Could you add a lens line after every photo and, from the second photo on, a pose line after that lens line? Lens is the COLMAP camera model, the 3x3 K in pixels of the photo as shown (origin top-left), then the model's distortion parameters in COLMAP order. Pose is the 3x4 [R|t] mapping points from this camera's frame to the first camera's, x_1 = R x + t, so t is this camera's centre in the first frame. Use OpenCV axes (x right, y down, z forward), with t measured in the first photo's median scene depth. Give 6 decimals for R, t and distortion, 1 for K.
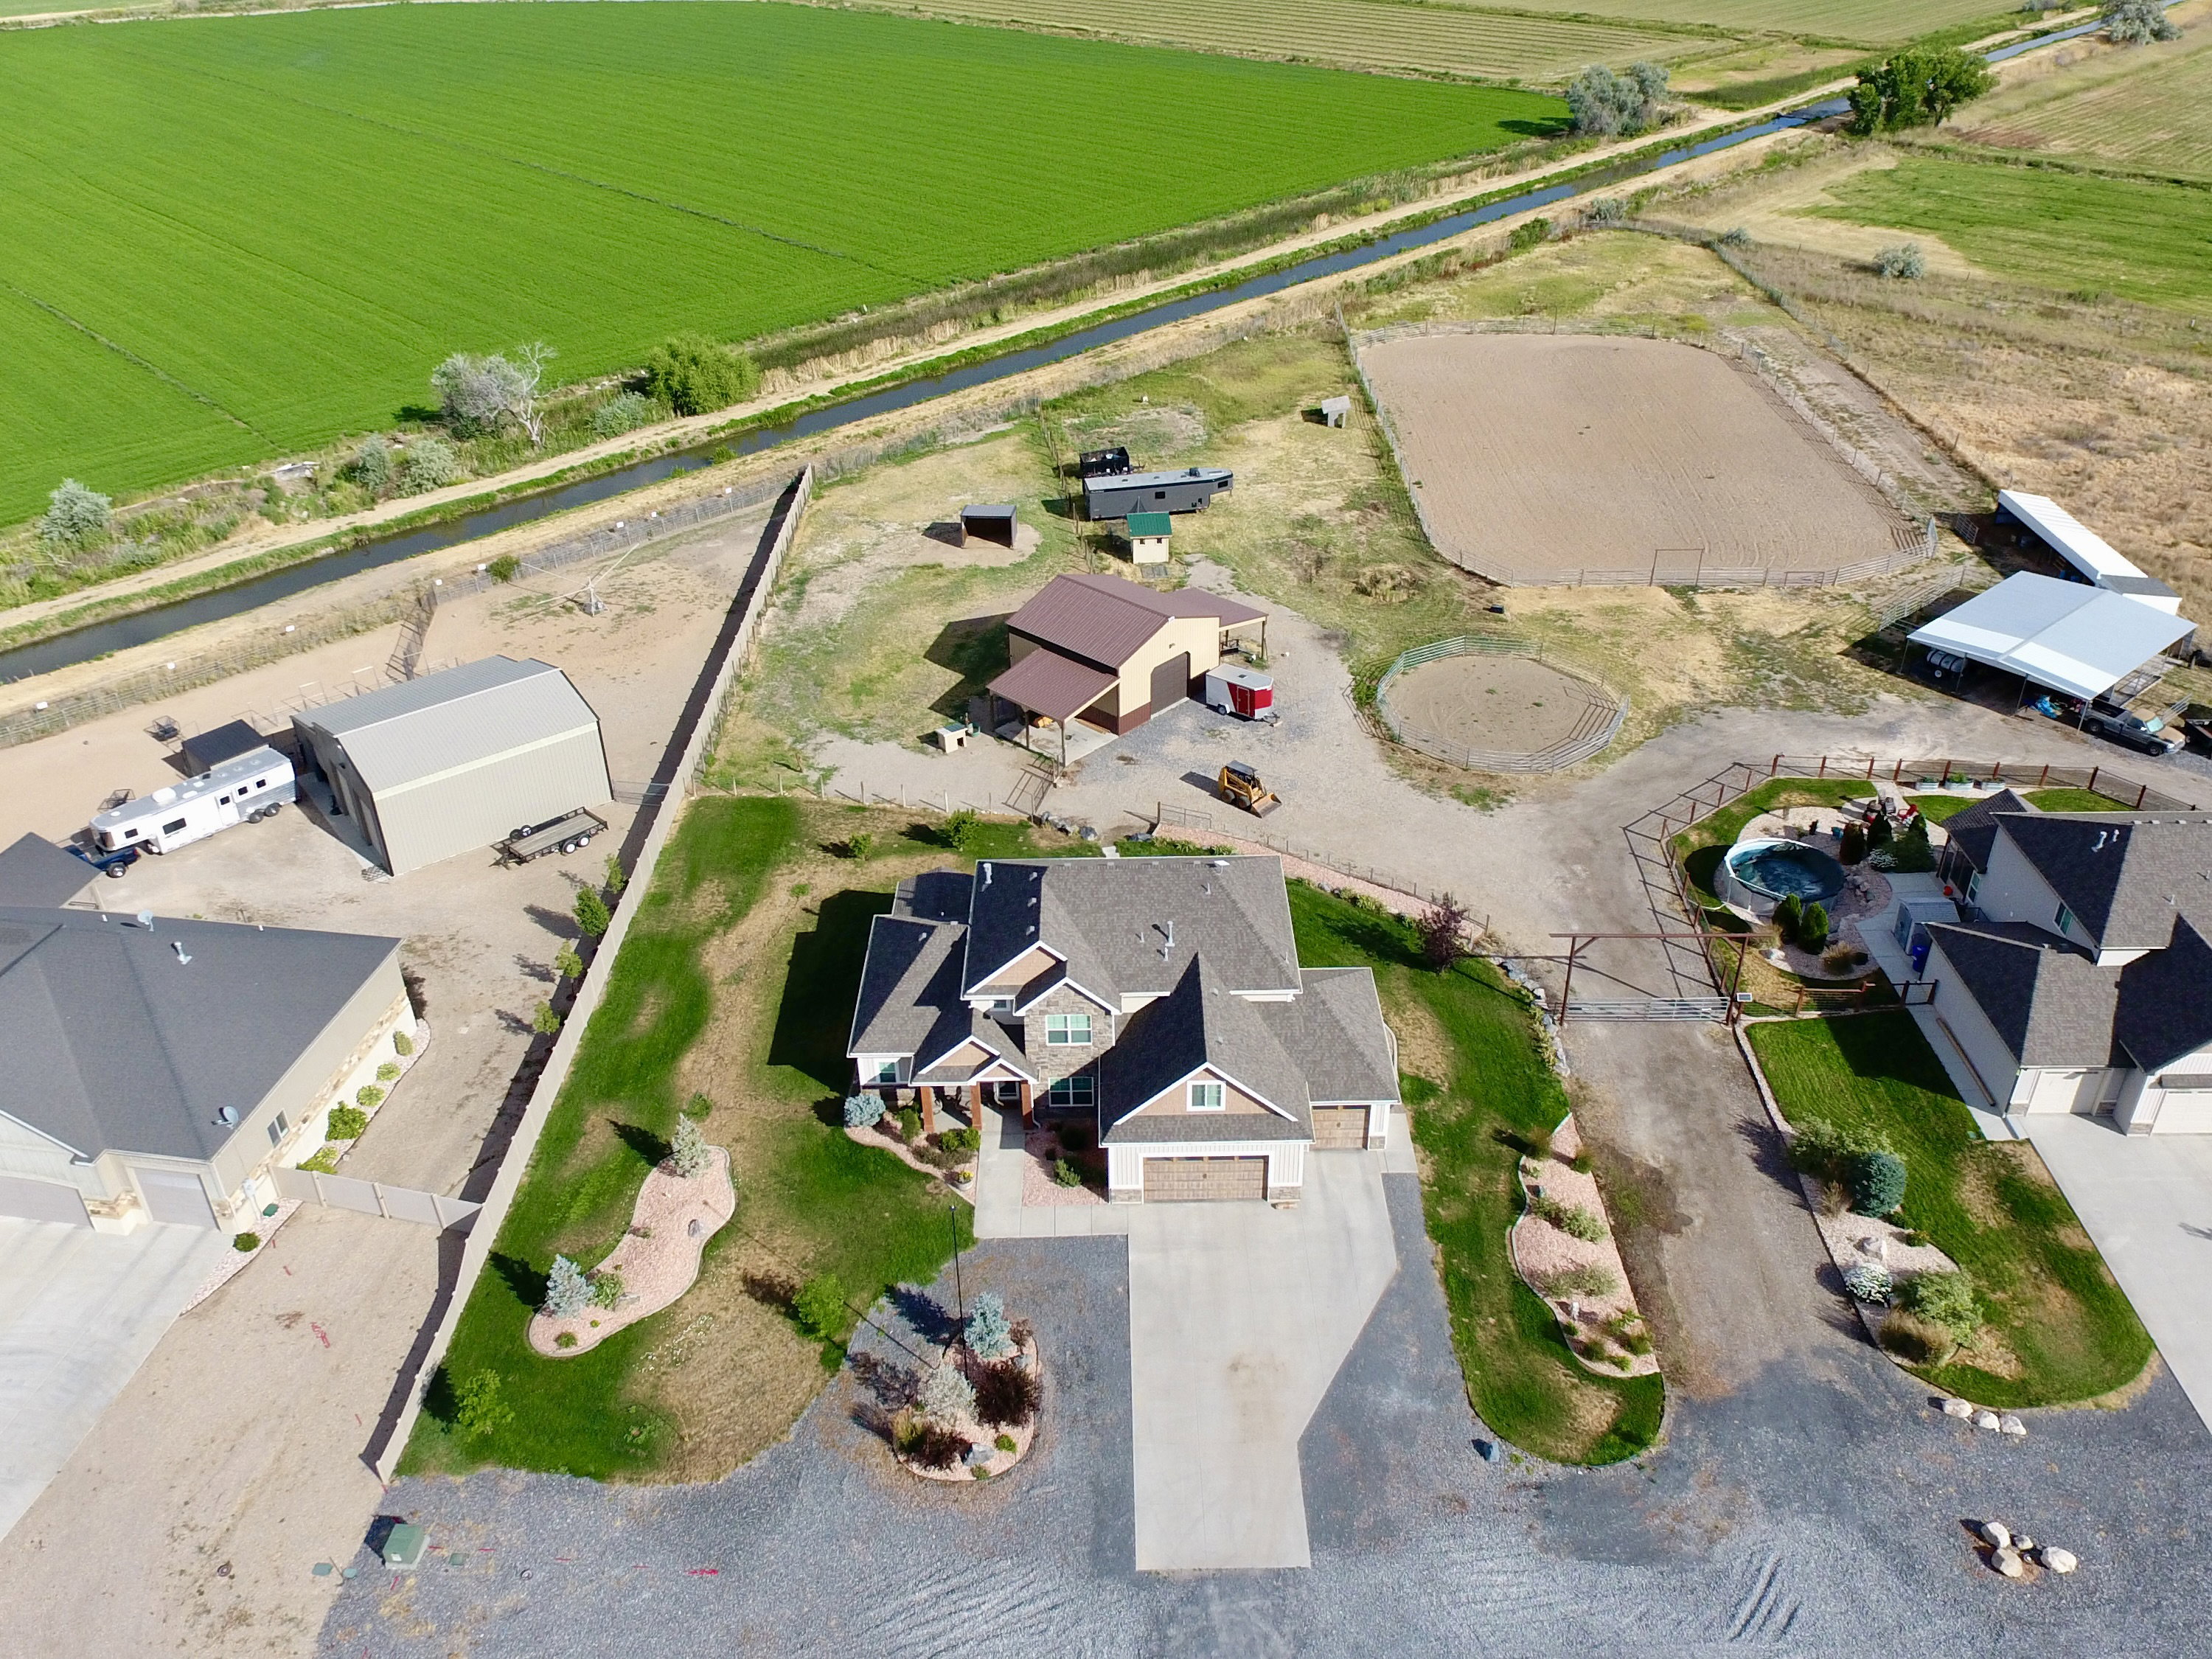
lens RADIAL K [[1722.9, 0, 1108.4], [0, 1722.9, 828.1], [0, 0, 1]] dist [-0.003249, 0.004973]
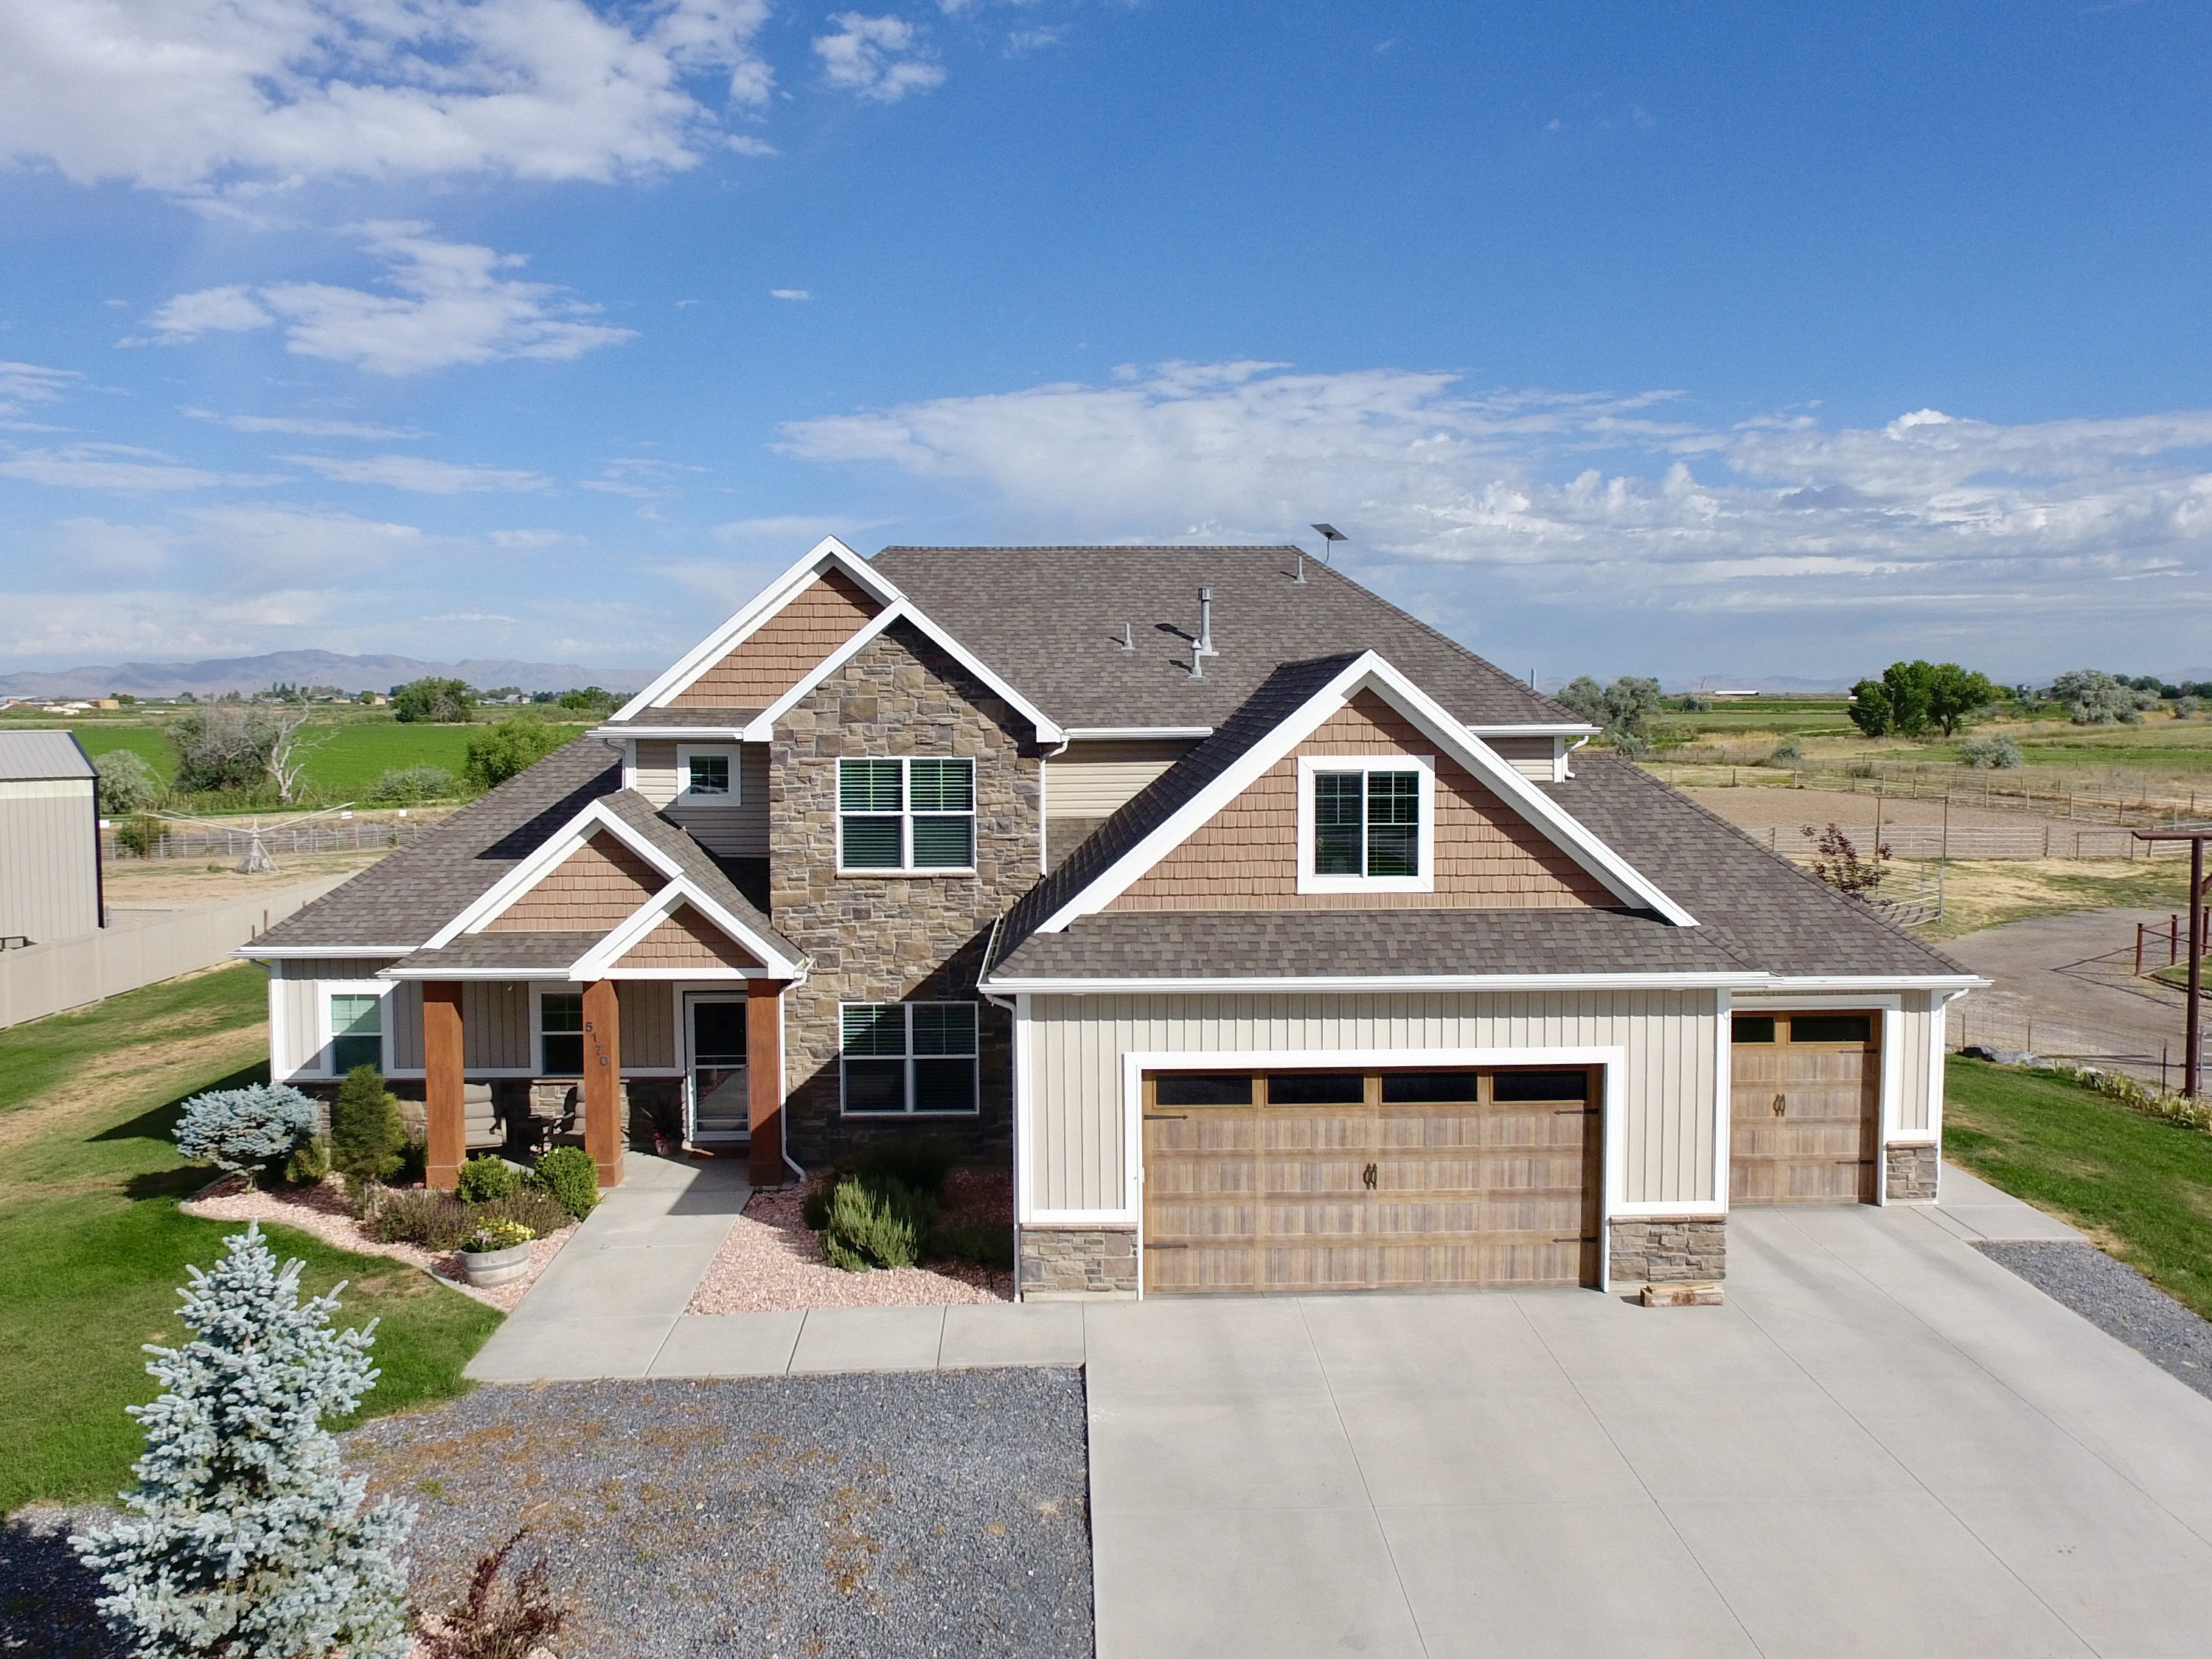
lens RADIAL K [[1722.9, 0, 1113.2], [0, 1722.9, 833.8], [0, 0, 1]] dist [-0.003249, 0.004973]
pose [[0.999683, 0.010118, 0.023049, 0.006629], [0.001701, 0.886413, -0.462893, 0.208936], [-0.025114, 0.462785, 0.886115, 0.549939]]
